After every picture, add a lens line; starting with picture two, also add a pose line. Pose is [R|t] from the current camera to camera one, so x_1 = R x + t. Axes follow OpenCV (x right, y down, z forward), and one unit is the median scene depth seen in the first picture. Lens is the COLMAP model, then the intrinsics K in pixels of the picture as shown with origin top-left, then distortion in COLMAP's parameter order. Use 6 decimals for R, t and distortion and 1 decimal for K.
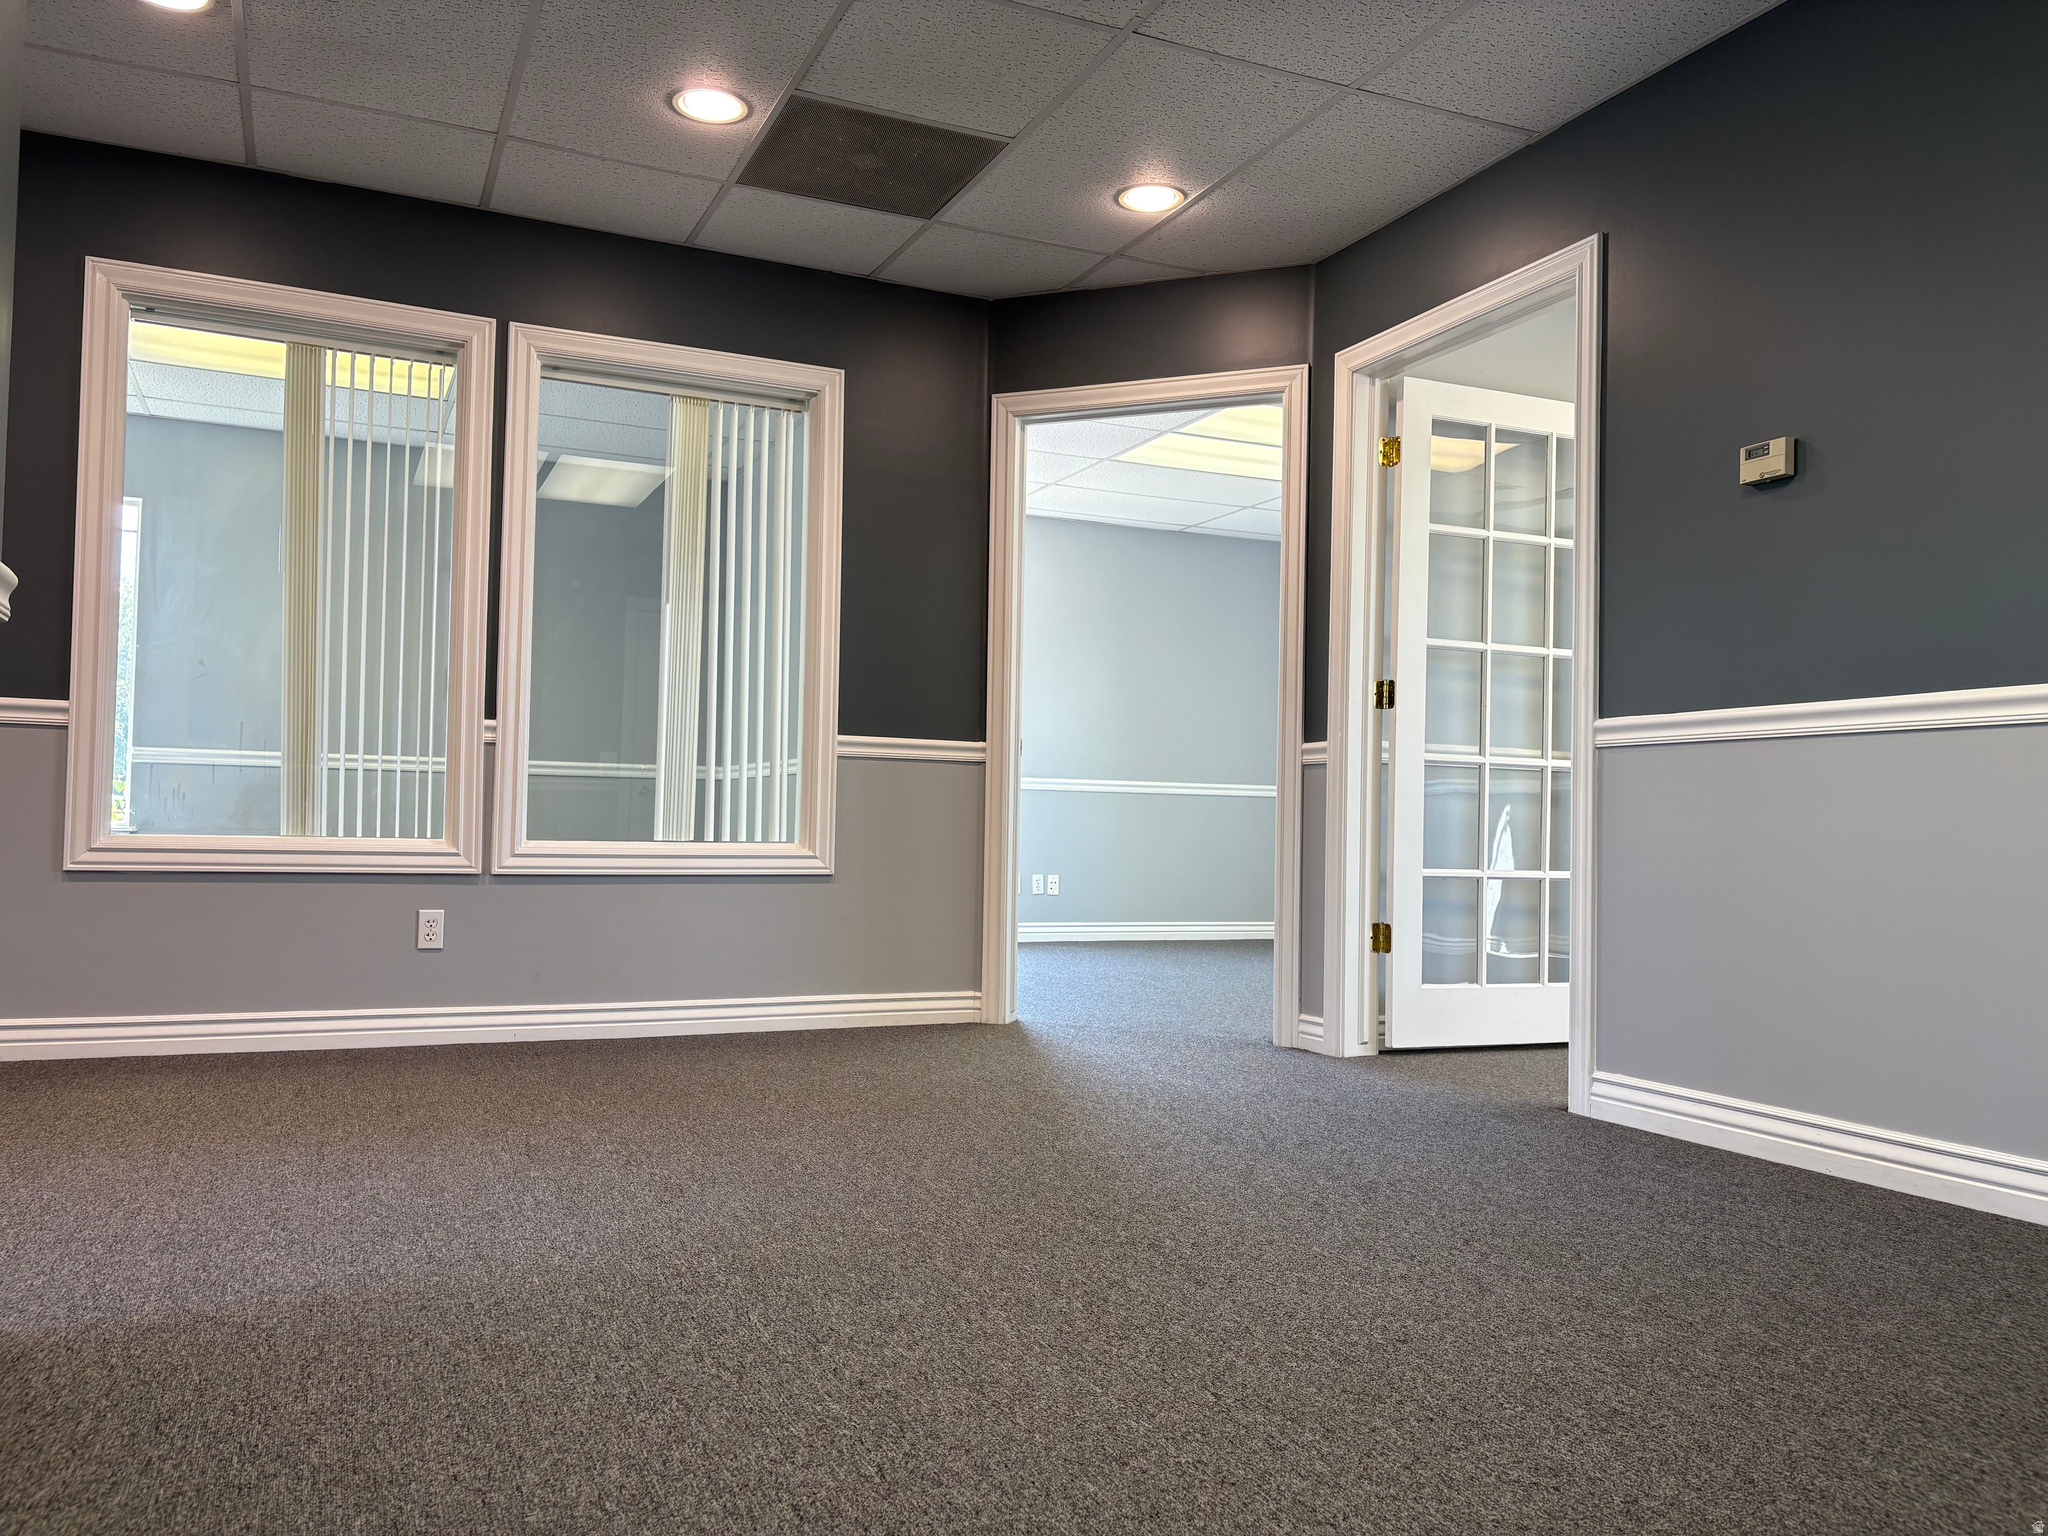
lens RADIAL K [[1539.2, 0, 1026.7], [0, 1539.2, 790.3], [0, 0, 1]] dist [0.005874, -0.004006]
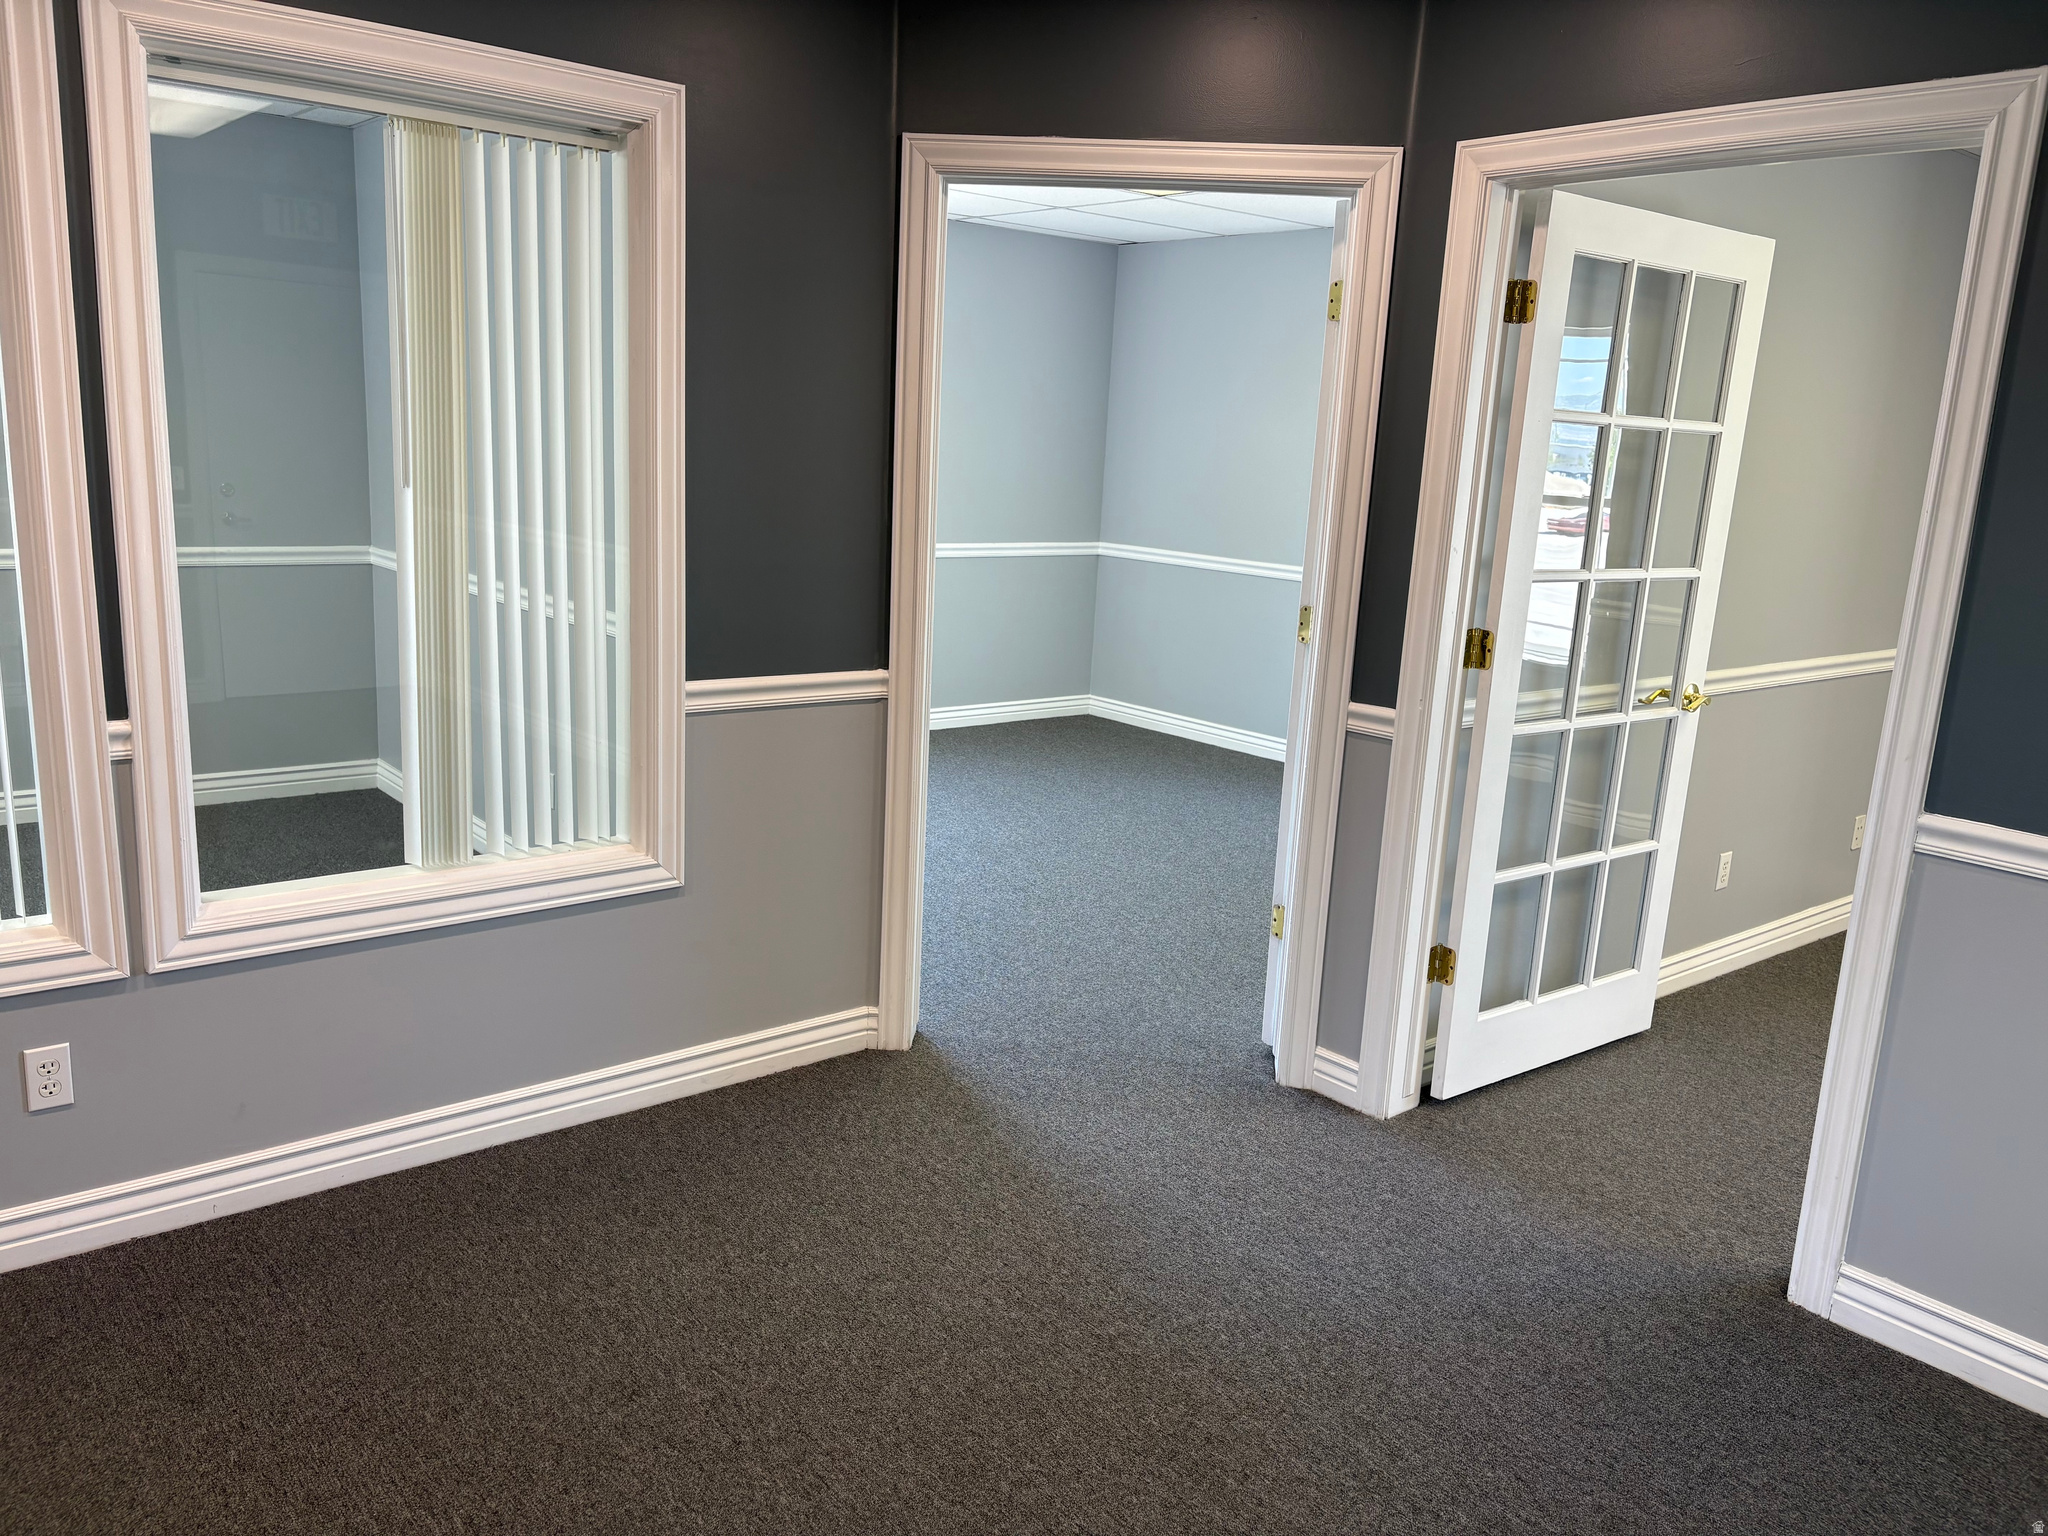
lens RADIAL K [[1565.3, 0, 1026.1], [0, 1565.3, 778.2], [0, 0, 1]] dist [0.006621, -0.008086]
pose [[0.964578, -0.028857, 0.262214, -0.169374], [-0.037094, 0.969285, 0.243125, -0.175088], [-0.261176, -0.244240, 0.933881, 0.345975]]
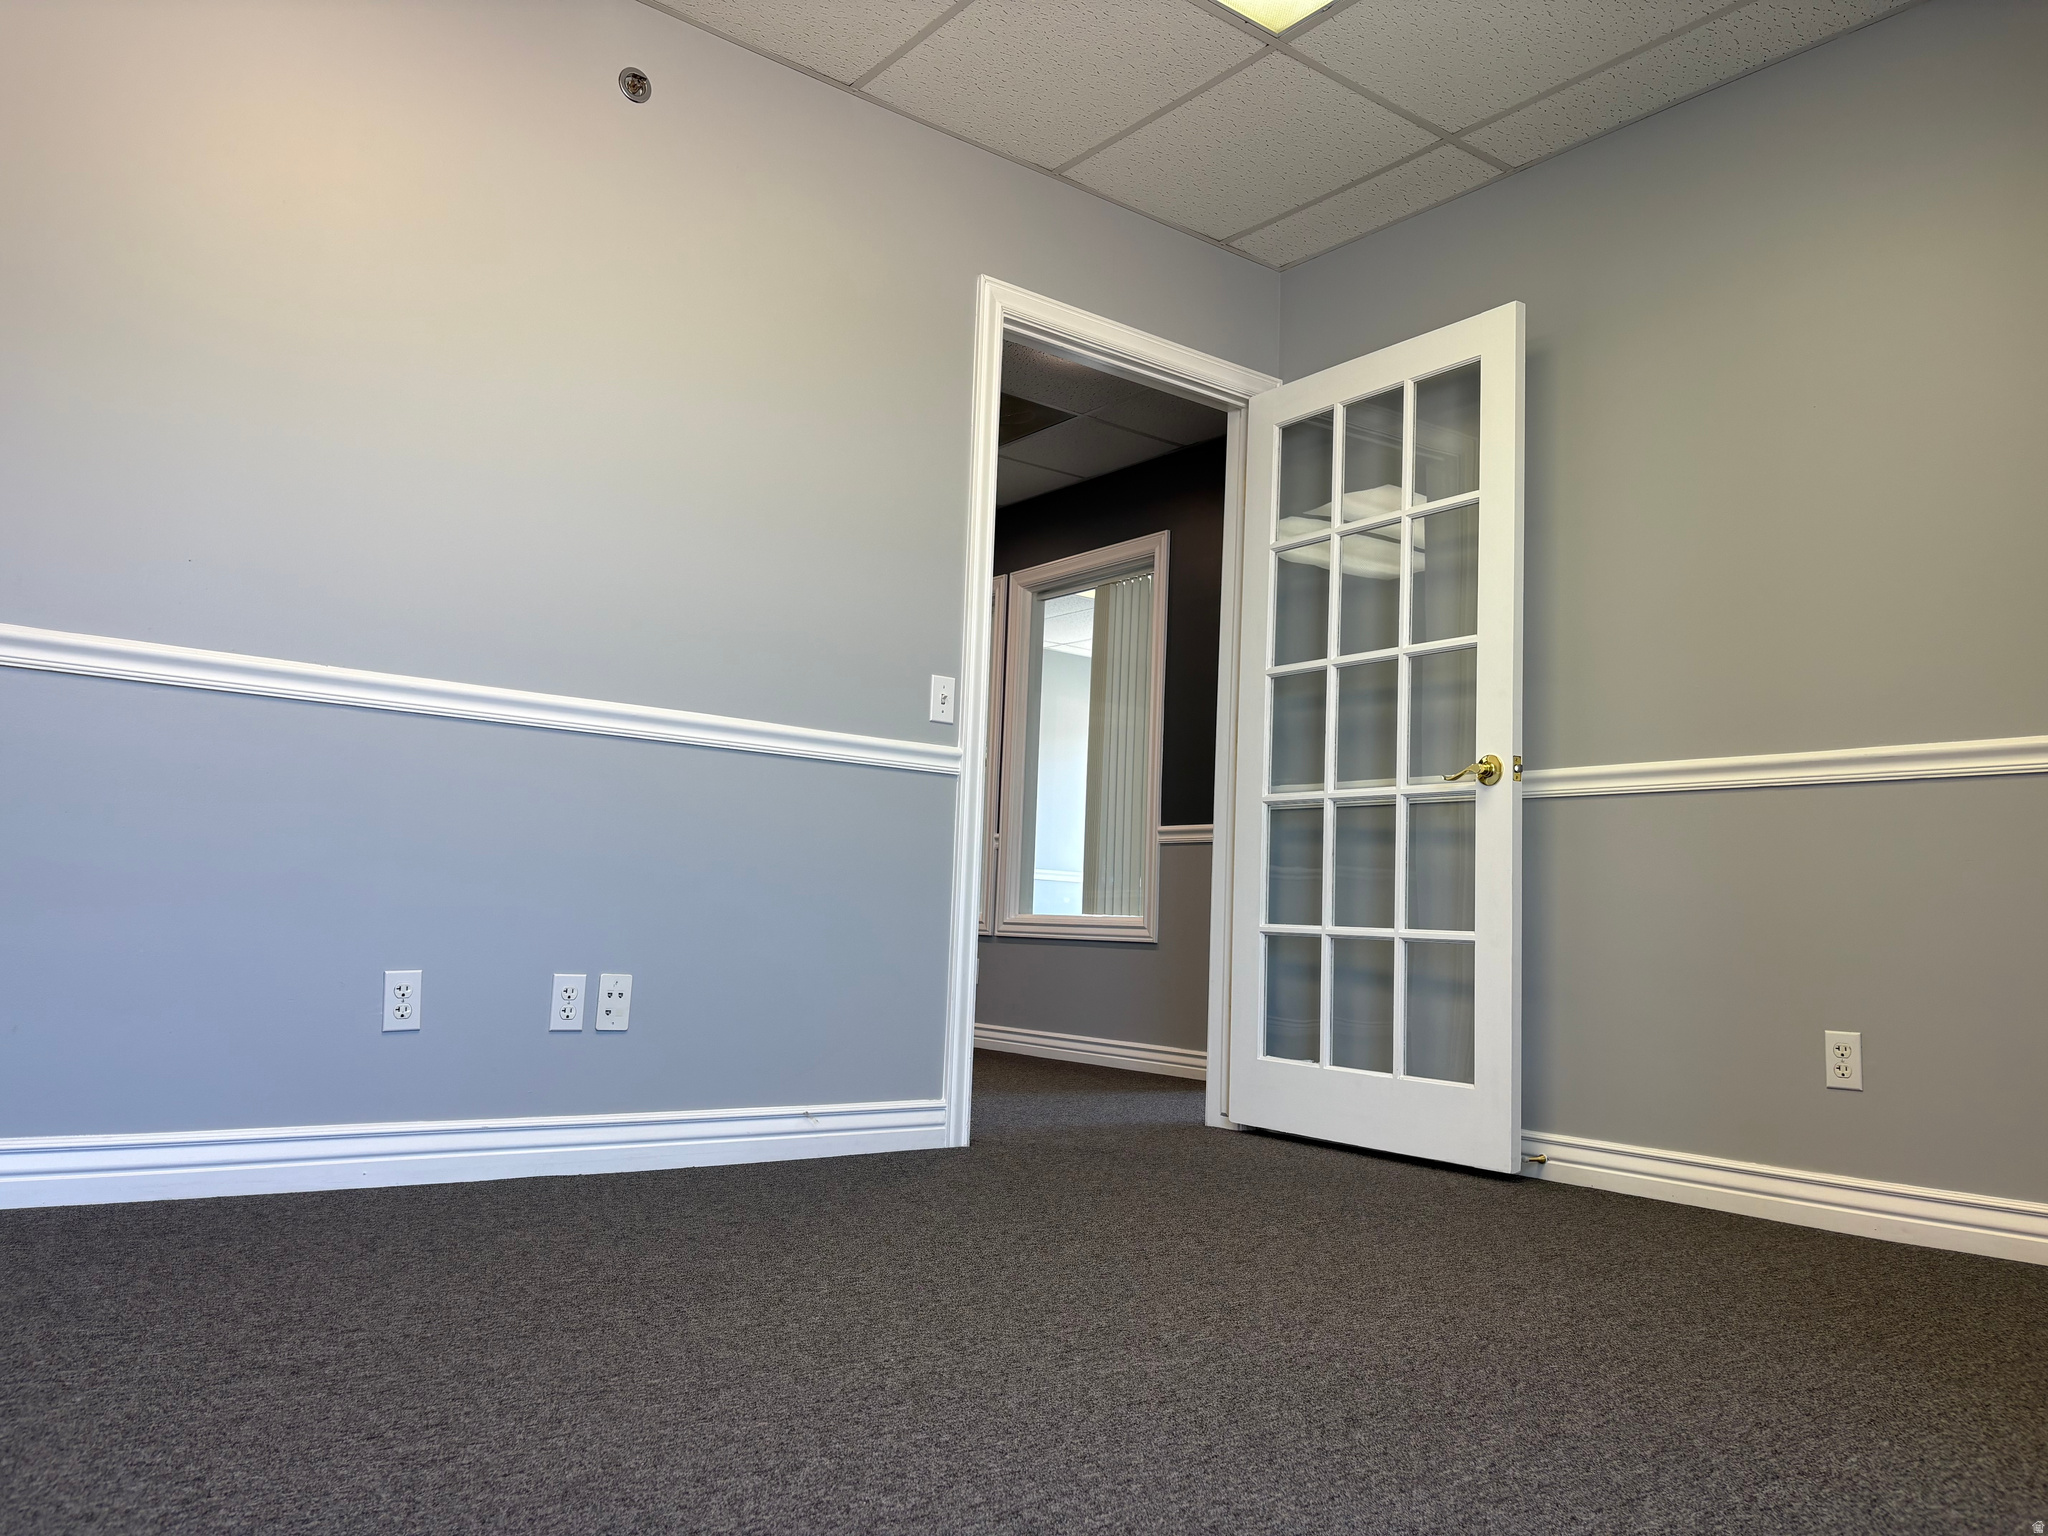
lens RADIAL K [[1565.3, 0, 1026.1], [0, 1565.3, 778.2], [0, 0, 1]] dist [0.006621, -0.008086]
pose [[0.225244, -0.106559, -0.968458, 1.118075], [-0.009972, 0.993697, -0.111656, 0.069540], [0.974251, 0.034807, 0.222762, 0.660072]]
